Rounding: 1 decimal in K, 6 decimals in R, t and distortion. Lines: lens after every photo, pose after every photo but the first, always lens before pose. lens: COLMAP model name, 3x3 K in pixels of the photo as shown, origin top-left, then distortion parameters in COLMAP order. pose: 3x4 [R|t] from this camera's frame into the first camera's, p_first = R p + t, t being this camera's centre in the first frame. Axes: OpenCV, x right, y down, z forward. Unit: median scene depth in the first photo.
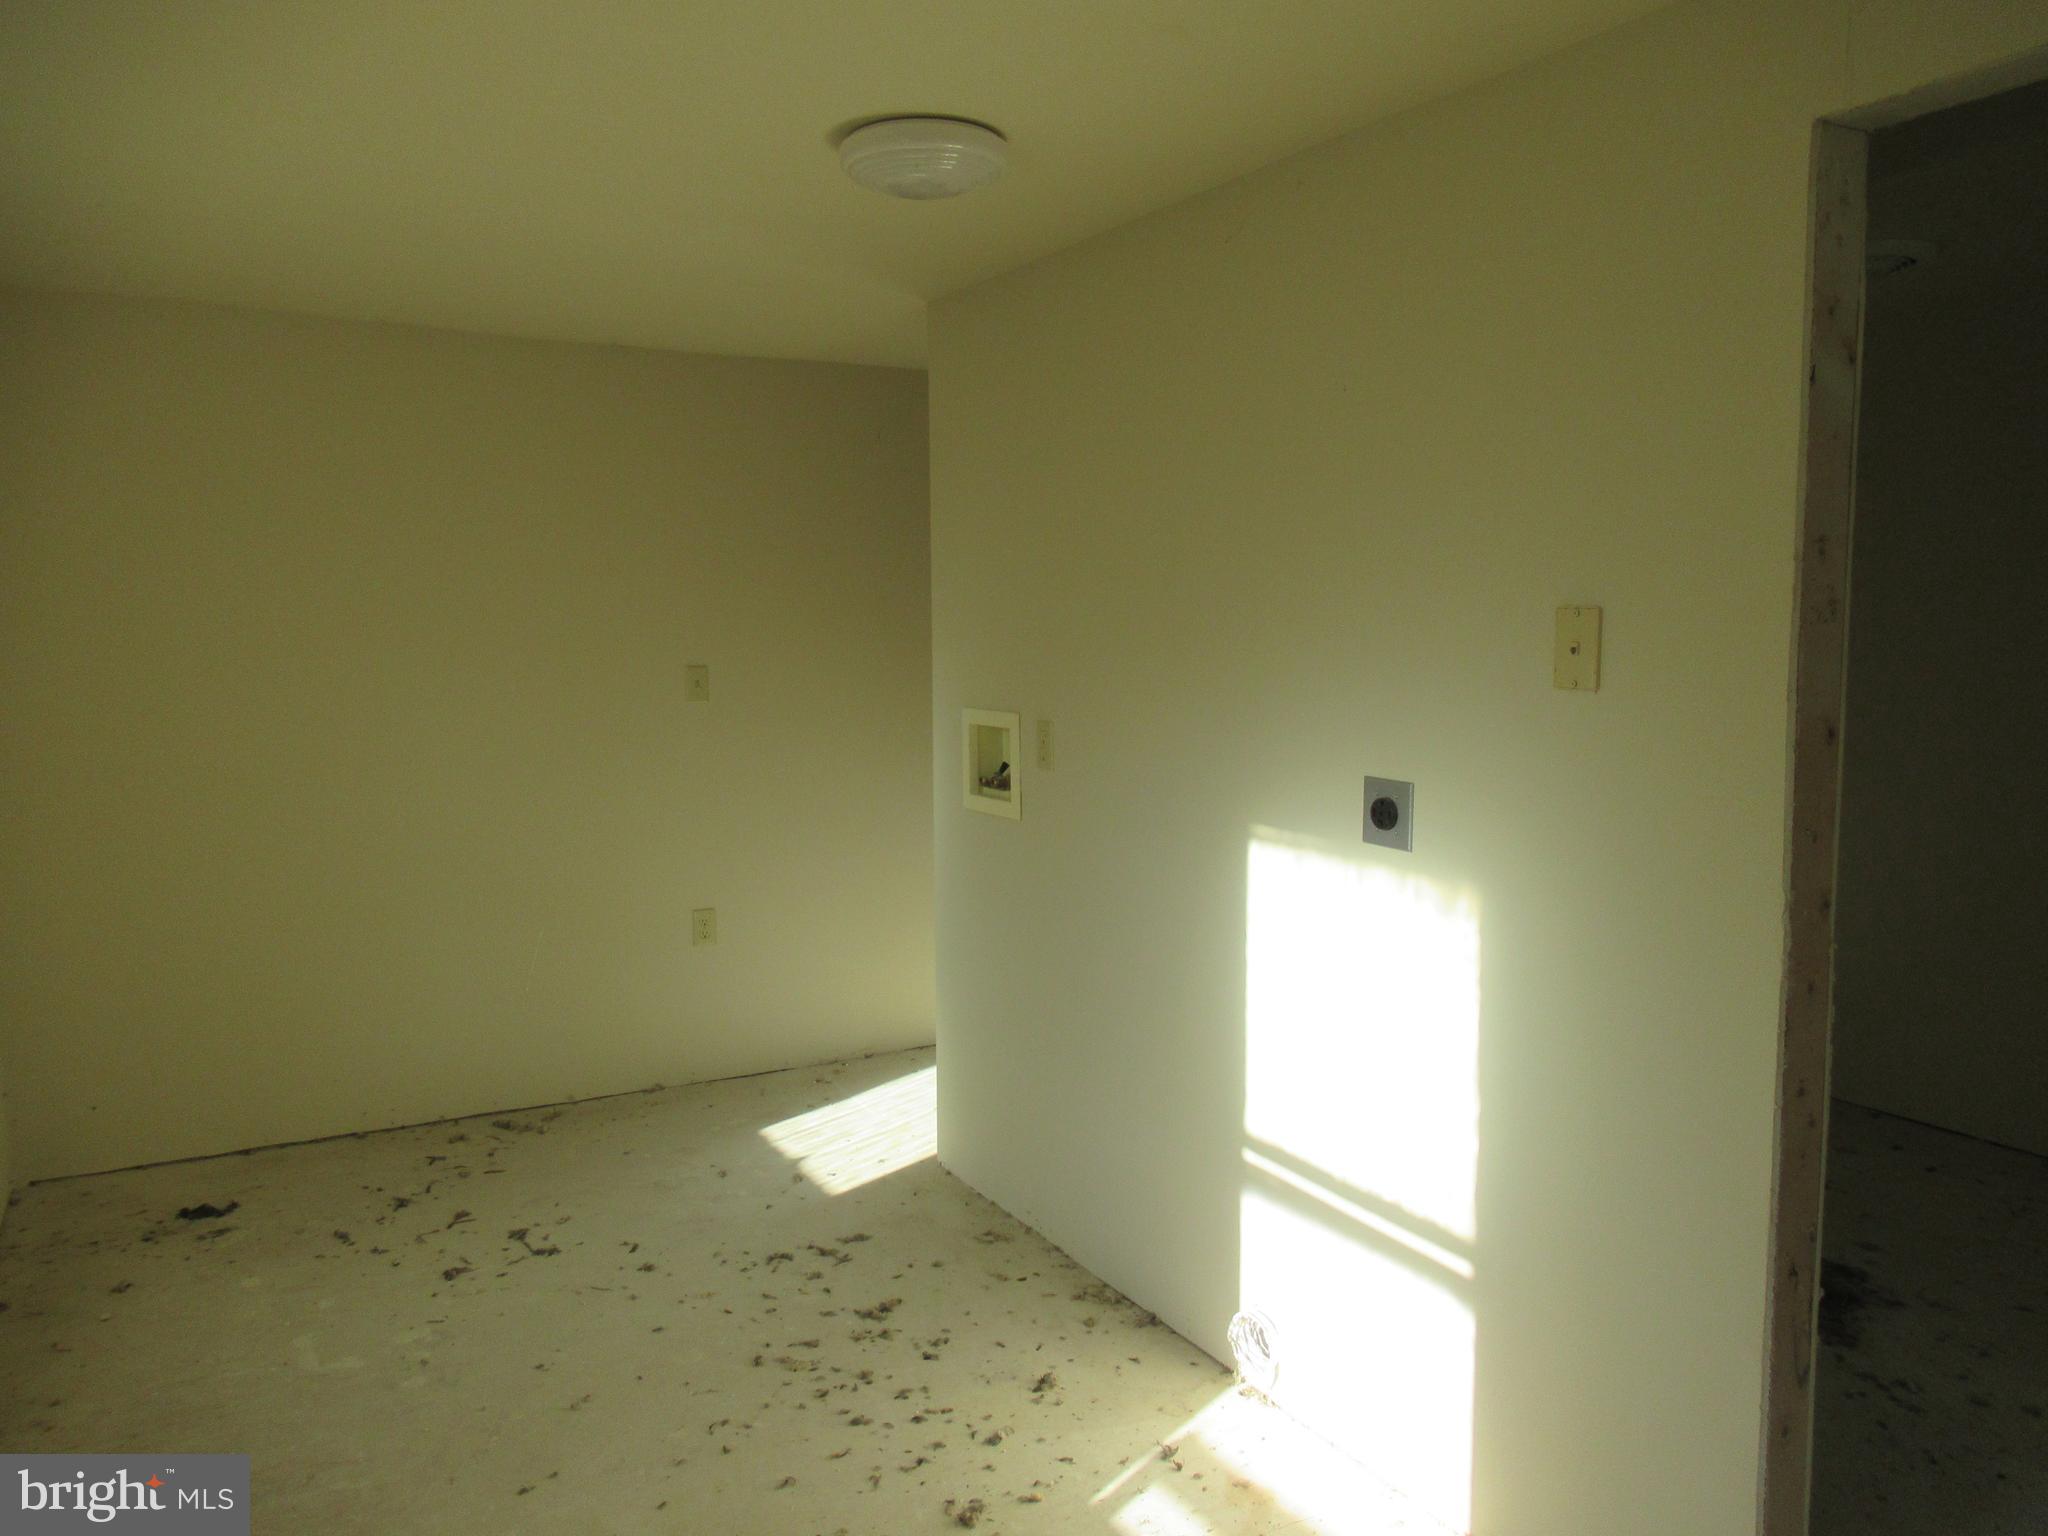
lens RADIAL K [[1527.7, 0, 1025.5], [0, 1527.7, 772.3], [0, 0, 1]] dist [-0.016680, 0.013129]
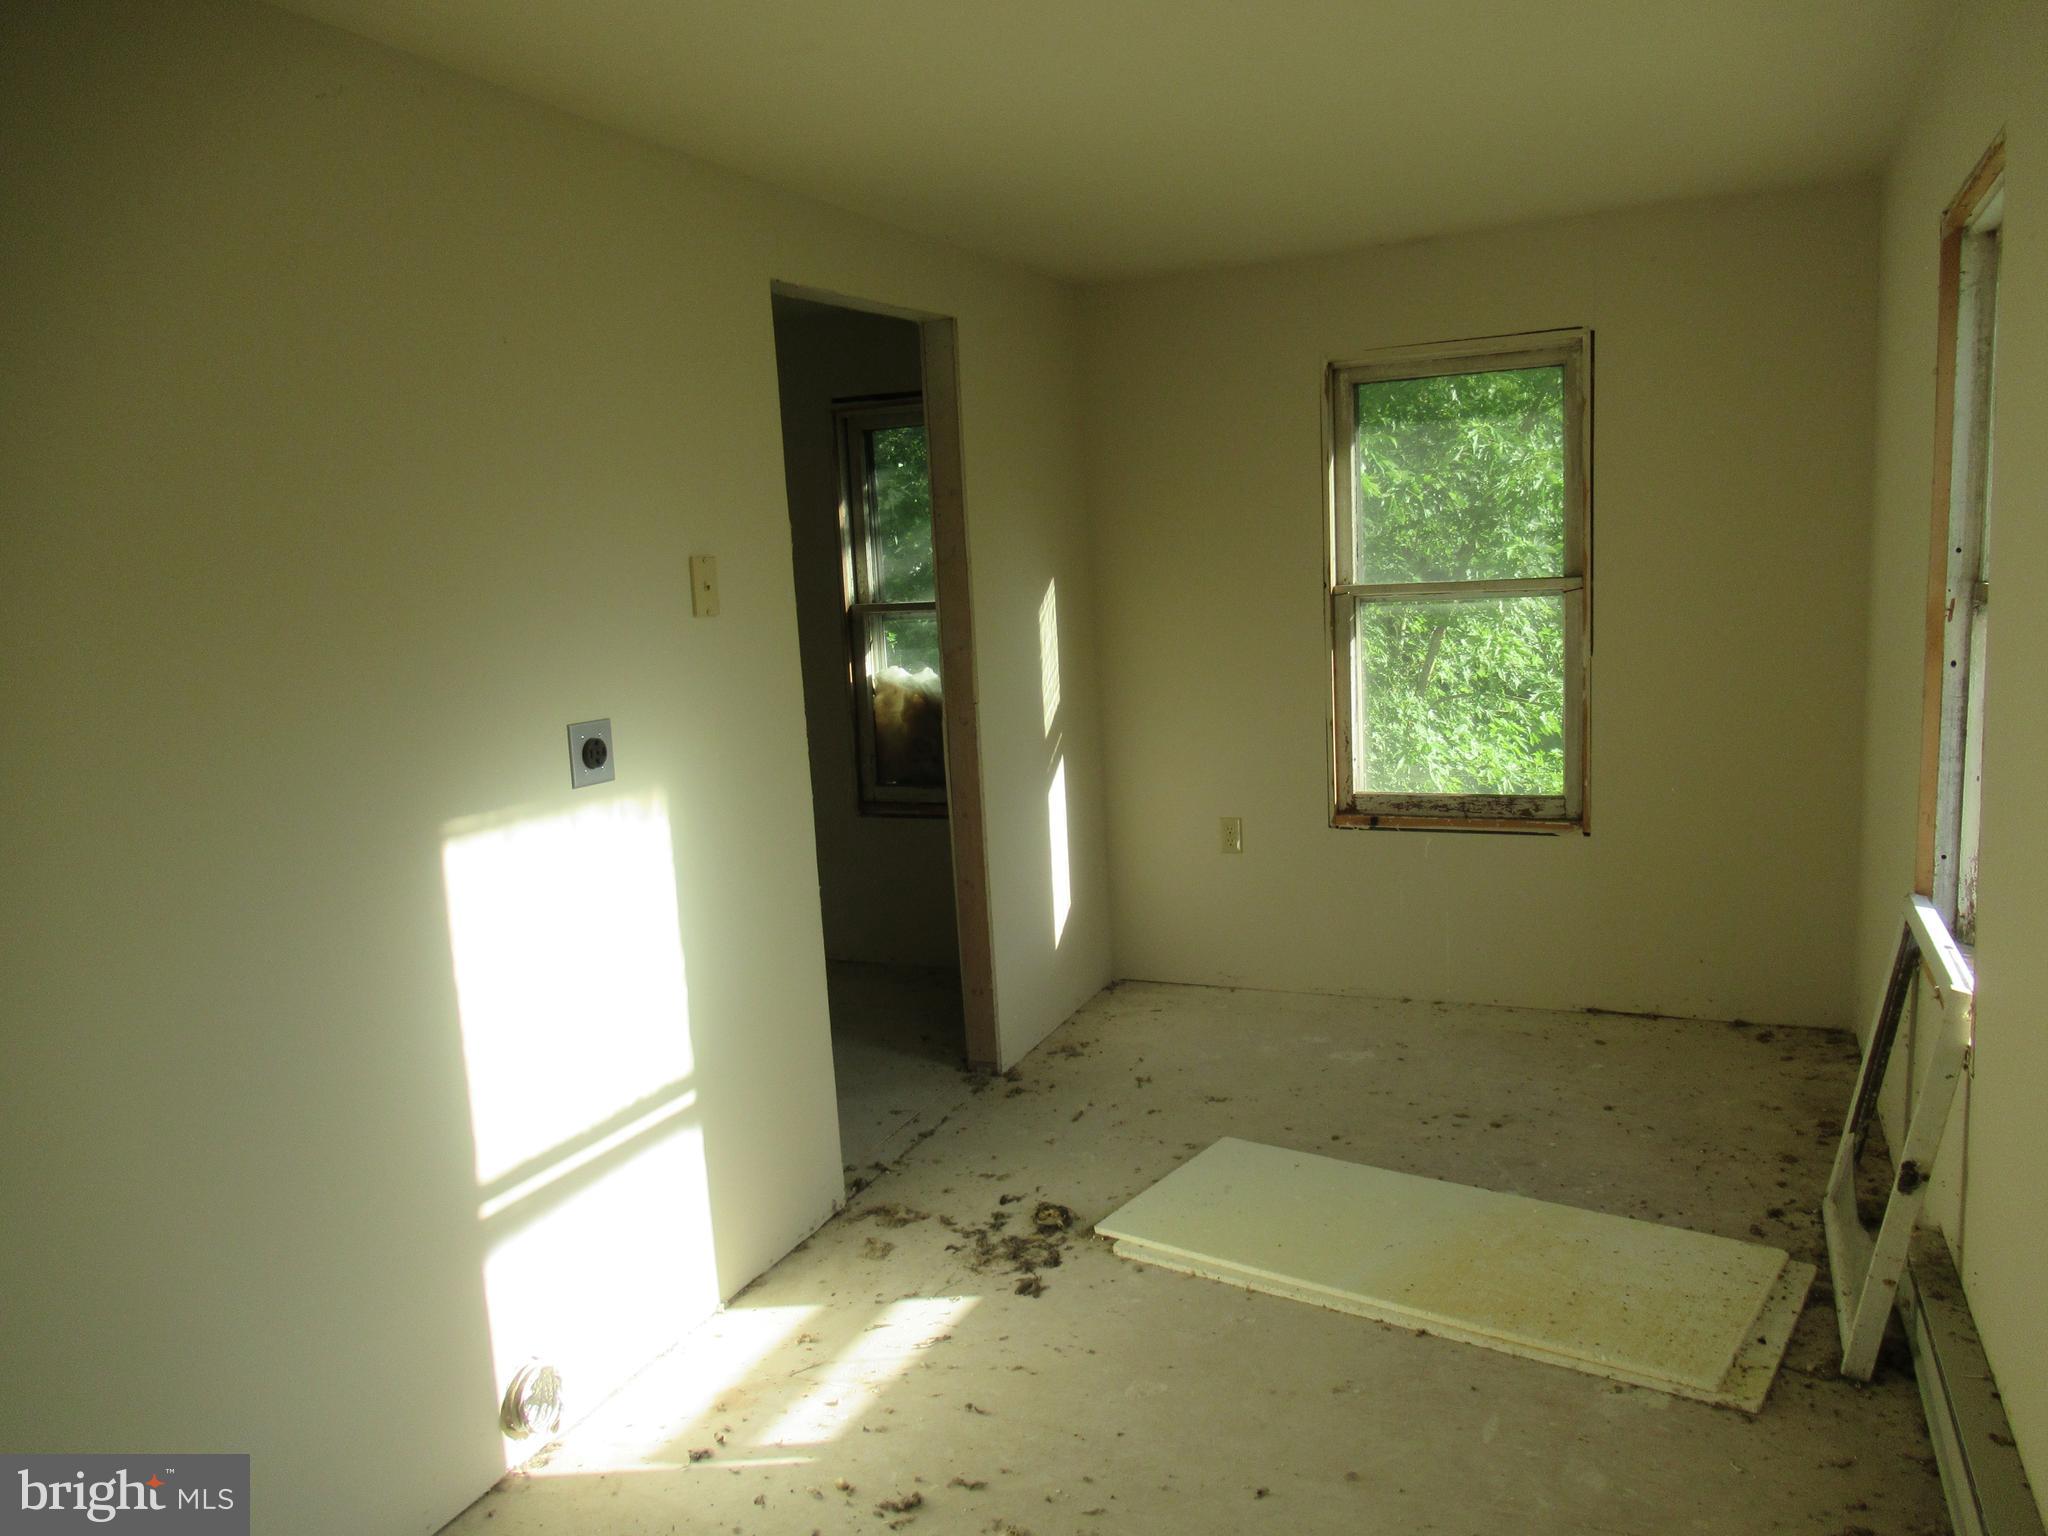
lens RADIAL K [[1527.7, 0, 1028.2], [0, 1527.7, 767.9], [0, 0, 1]] dist [-0.016680, 0.013129]
pose [[-0.606424, -0.055182, 0.793224, -0.799849], [0.155048, 0.970233, 0.186030, -0.114451], [-0.779878, 0.235801, -0.579817, 1.372404]]
